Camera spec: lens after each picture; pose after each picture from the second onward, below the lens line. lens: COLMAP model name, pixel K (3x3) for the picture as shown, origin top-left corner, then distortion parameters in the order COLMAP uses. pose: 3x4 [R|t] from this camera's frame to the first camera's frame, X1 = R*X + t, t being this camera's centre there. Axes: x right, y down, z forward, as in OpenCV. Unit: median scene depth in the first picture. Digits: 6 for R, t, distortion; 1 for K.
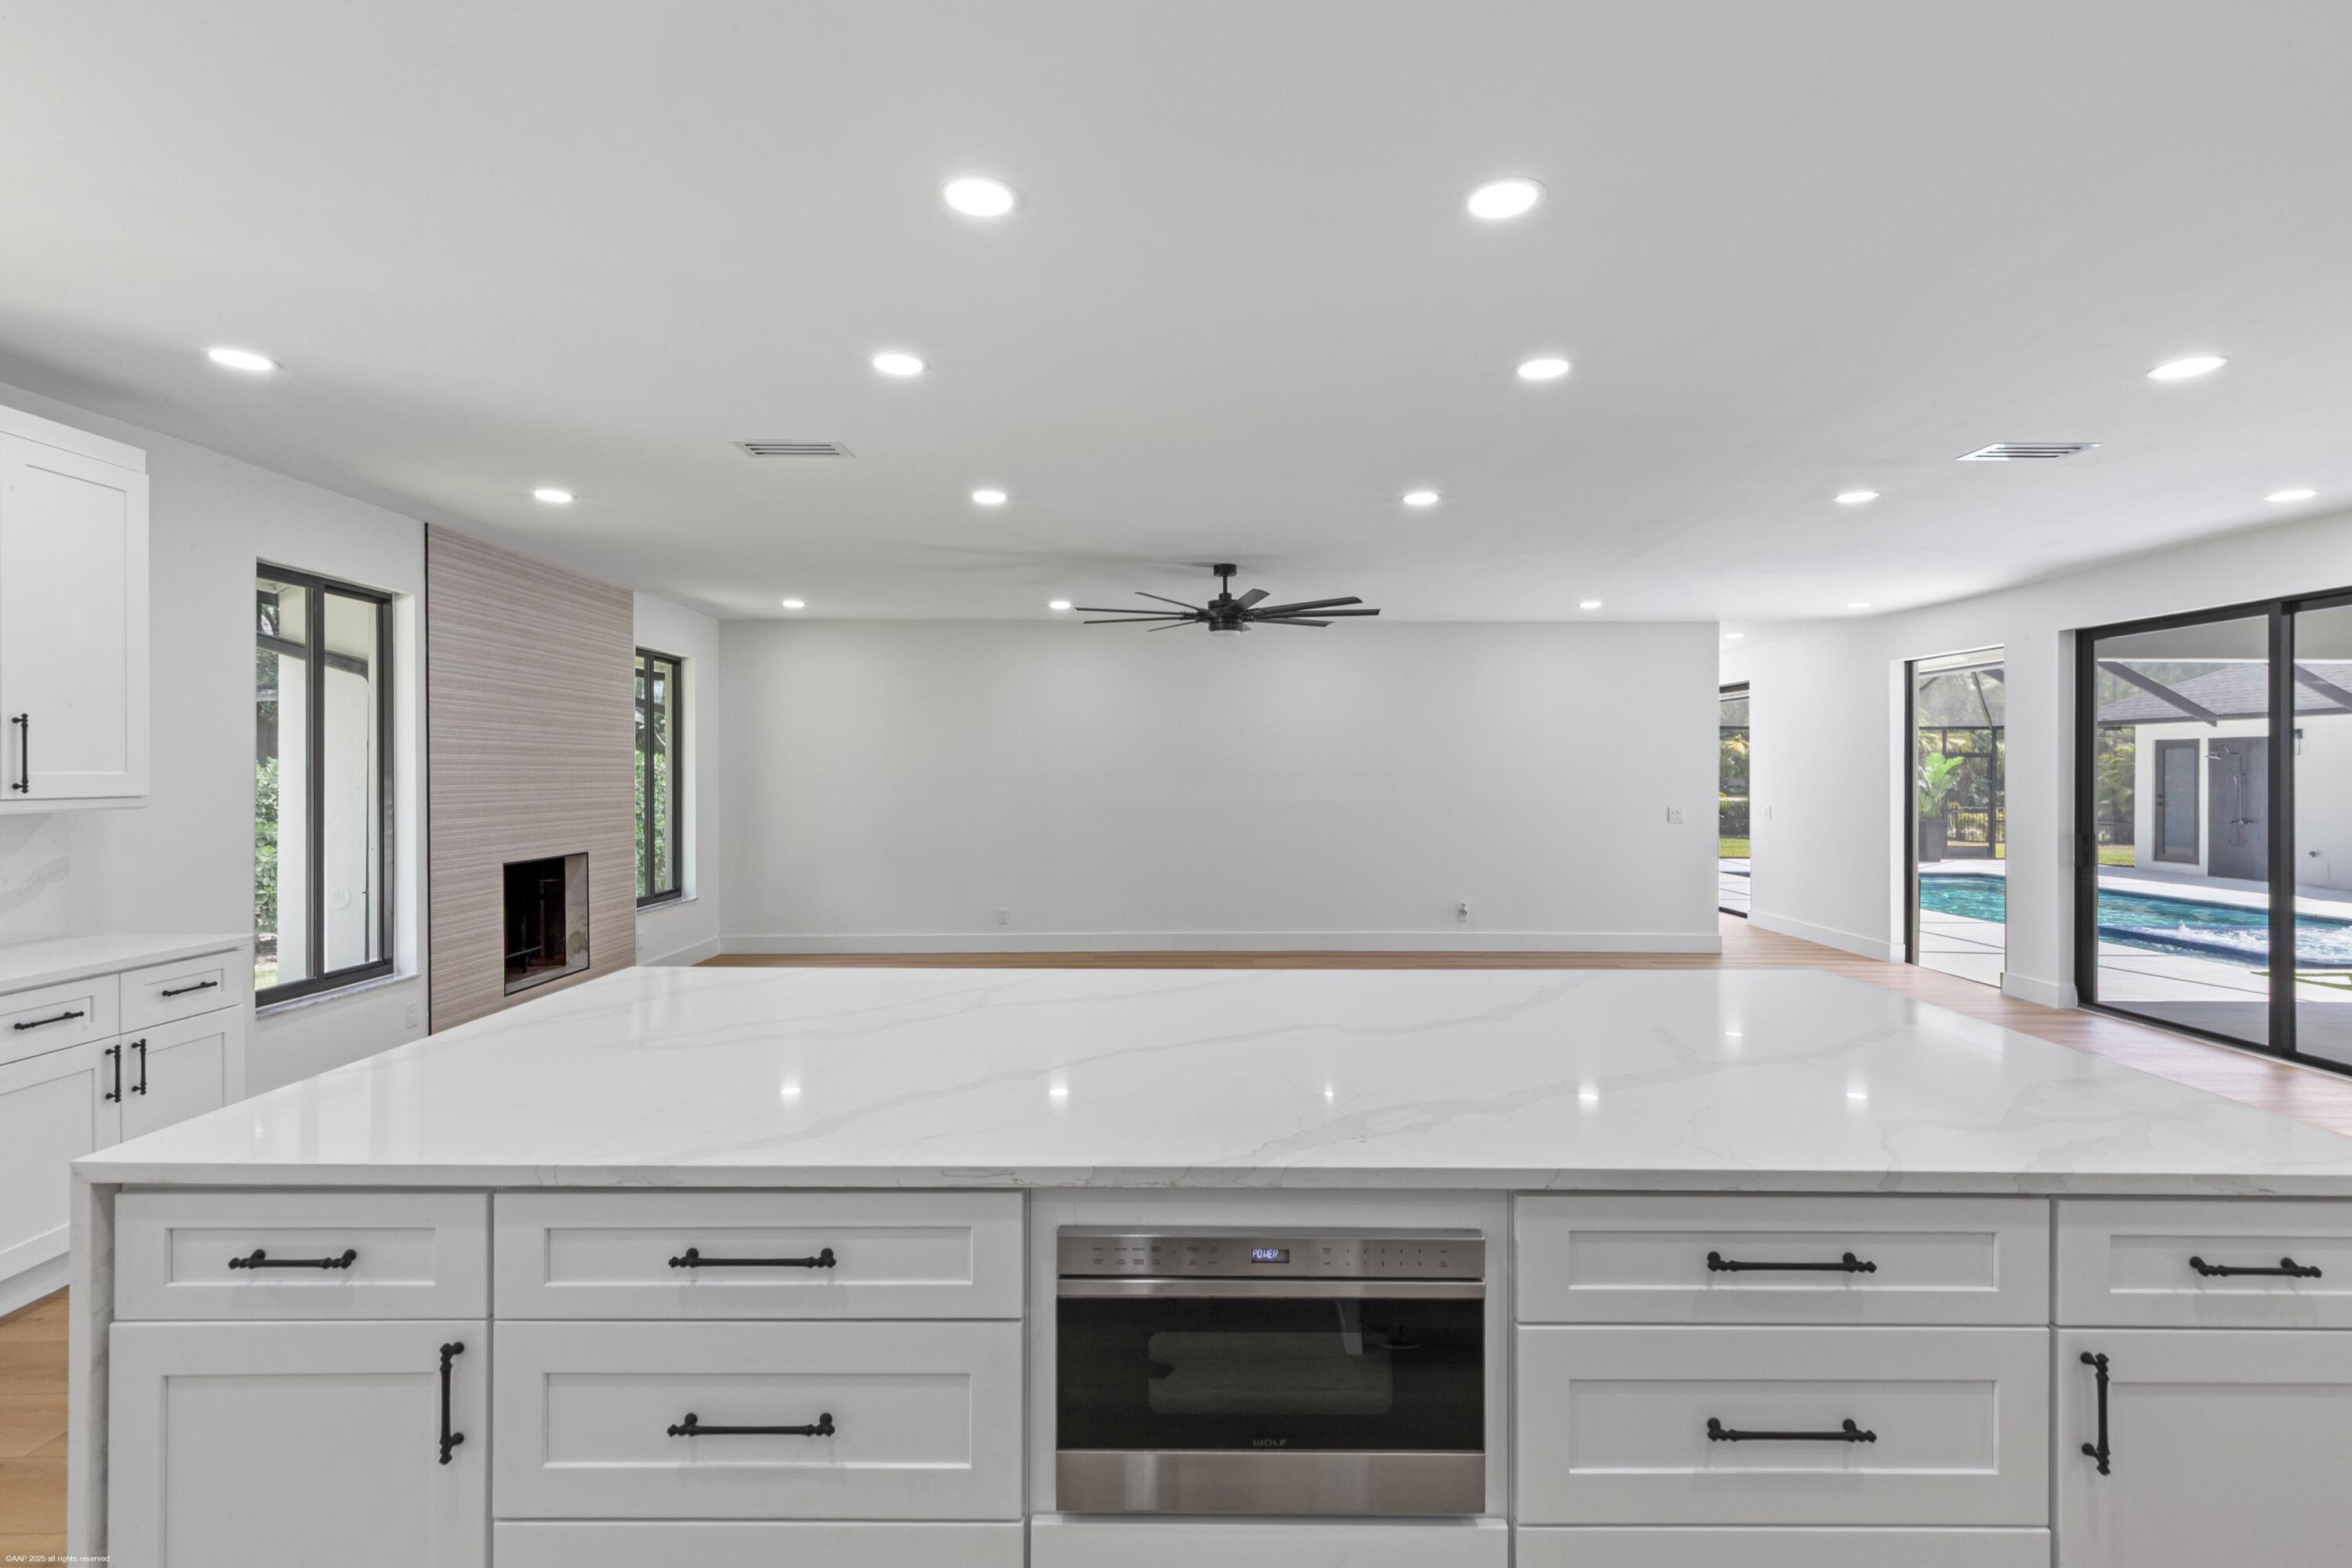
lens RADIAL K [[1072.0, 0, 1191.7], [0, 1072.0, 772.4], [0, 0, 1]] dist [-0.001469, 0.002246]
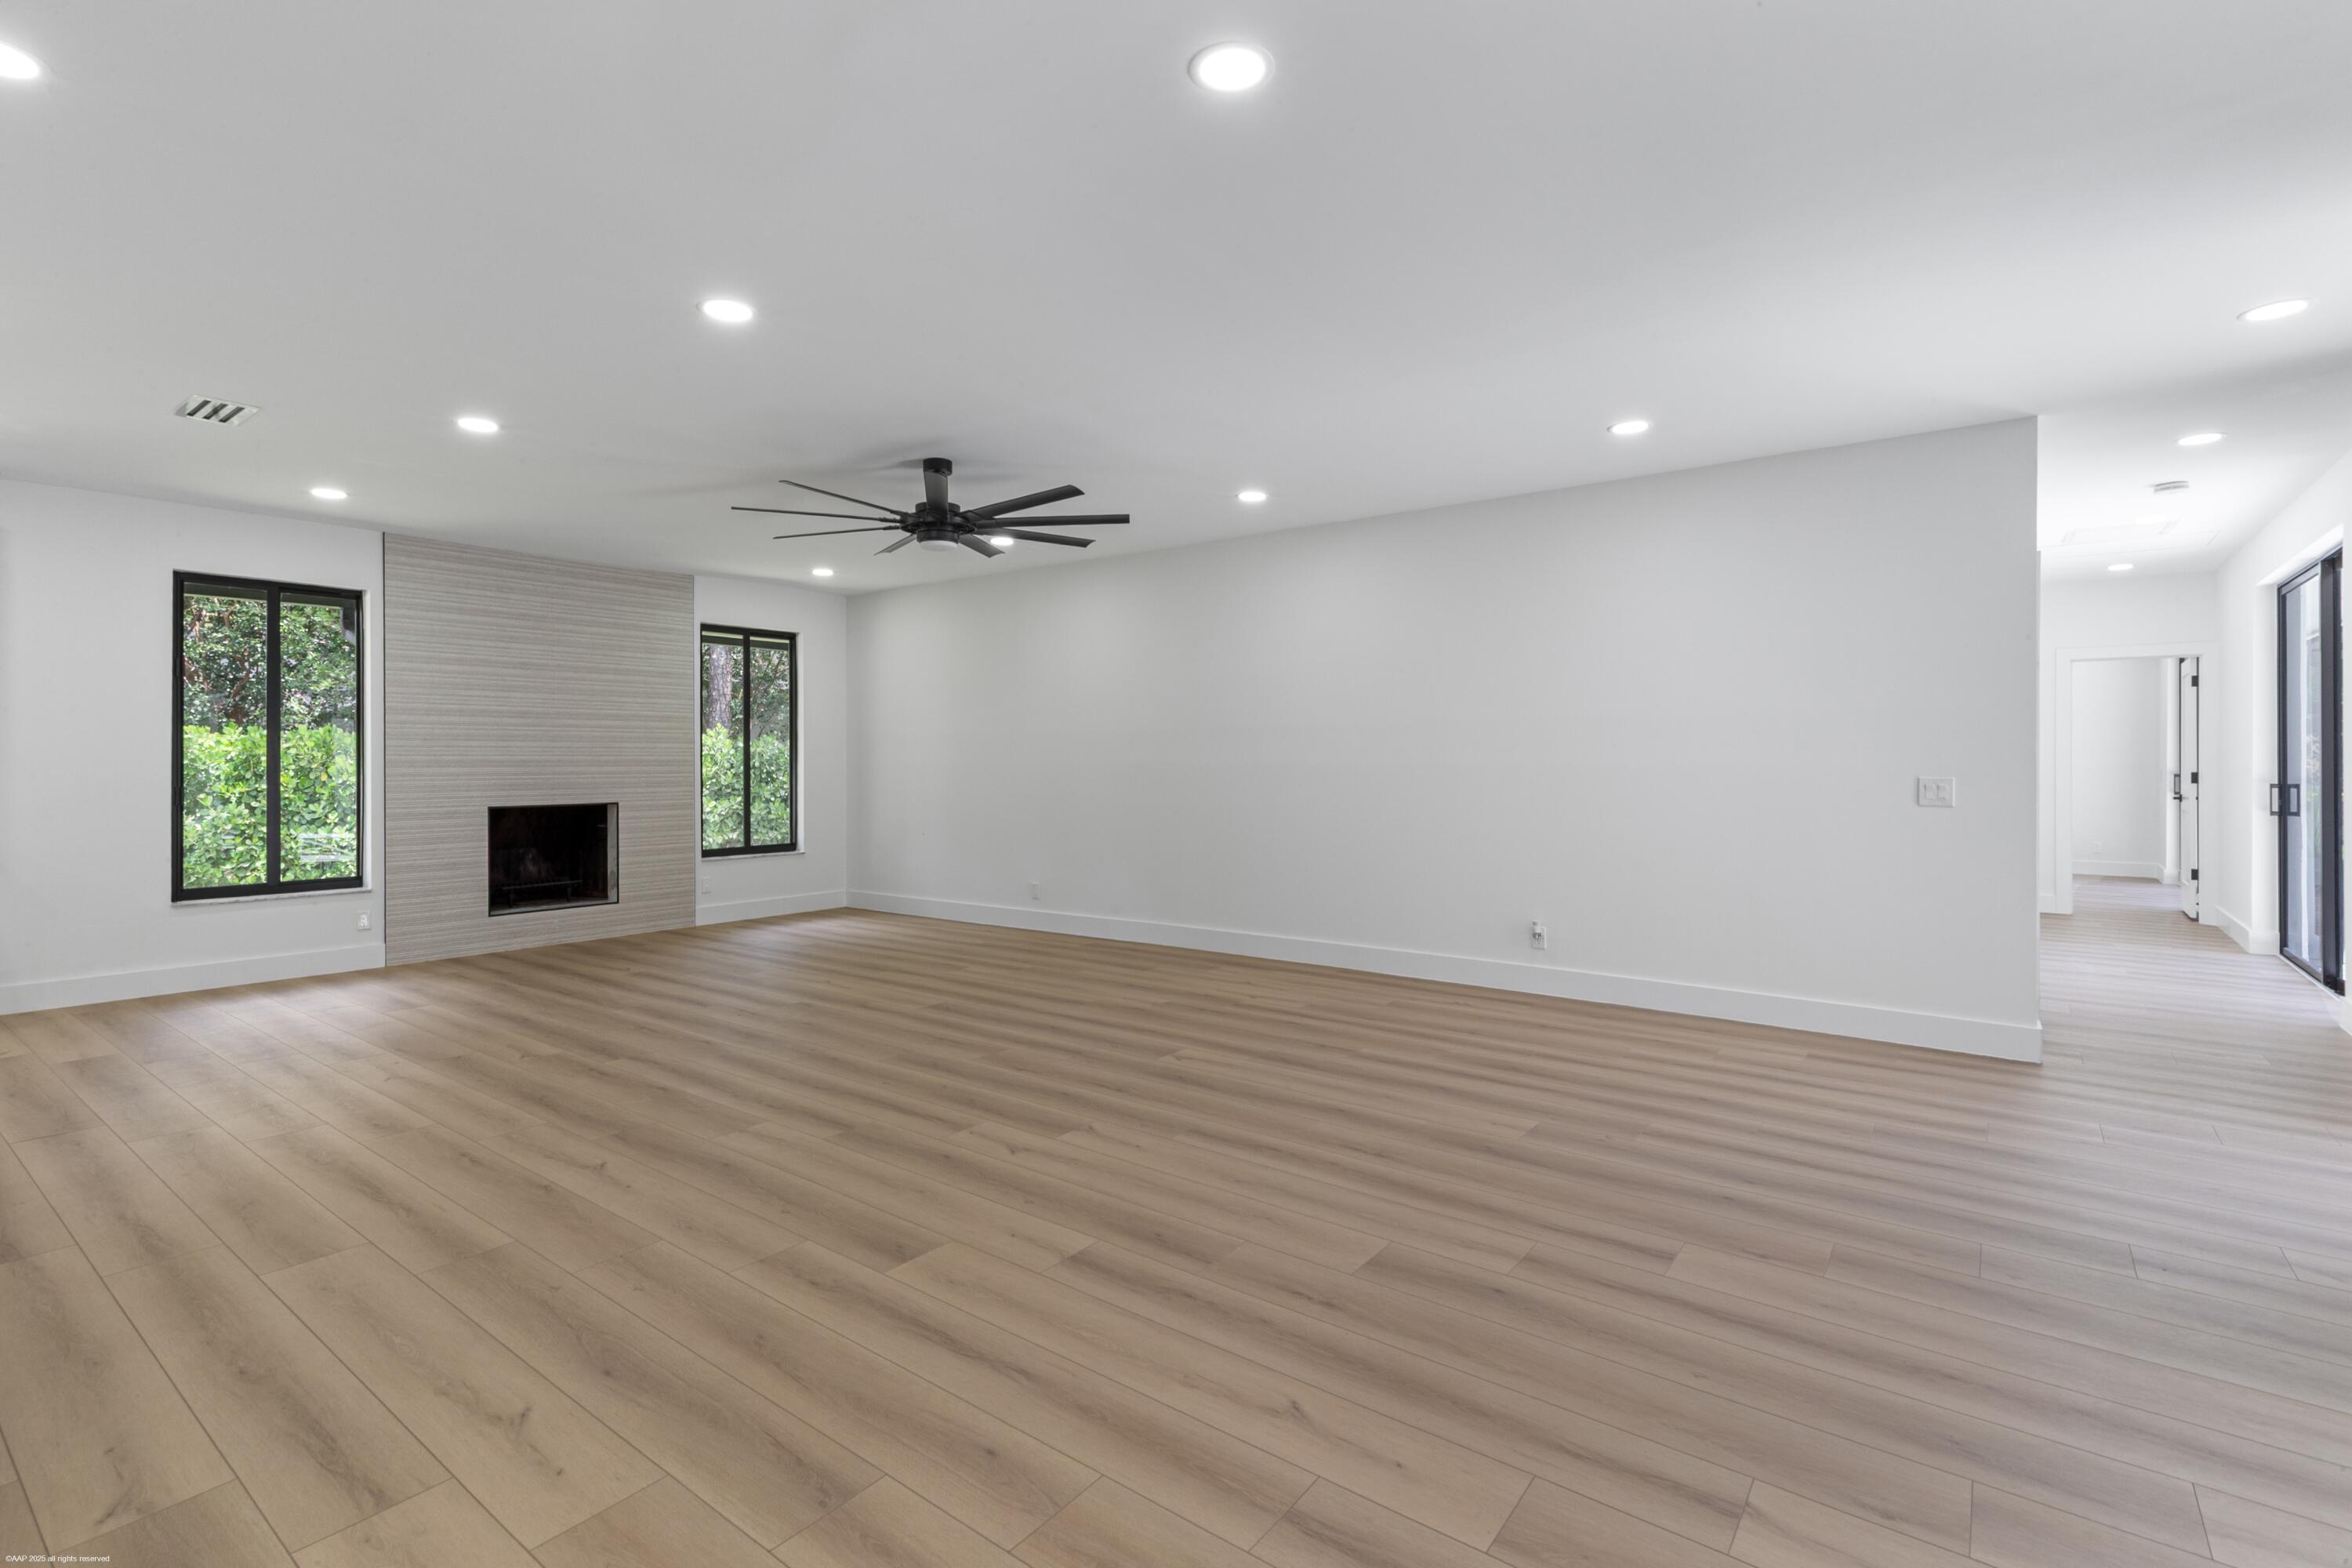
lens RADIAL K [[1072.0, 0, 1164.4], [0, 1072.0, 760.2], [0, 0, 1]] dist [-0.001469, 0.002246]
pose [[0.782697, -0.003188, -0.622395, 0.653818], [0.003344, 0.999994, -0.000917, 0.033005], [0.622394, -0.001364, 0.782703, 0.483861]]
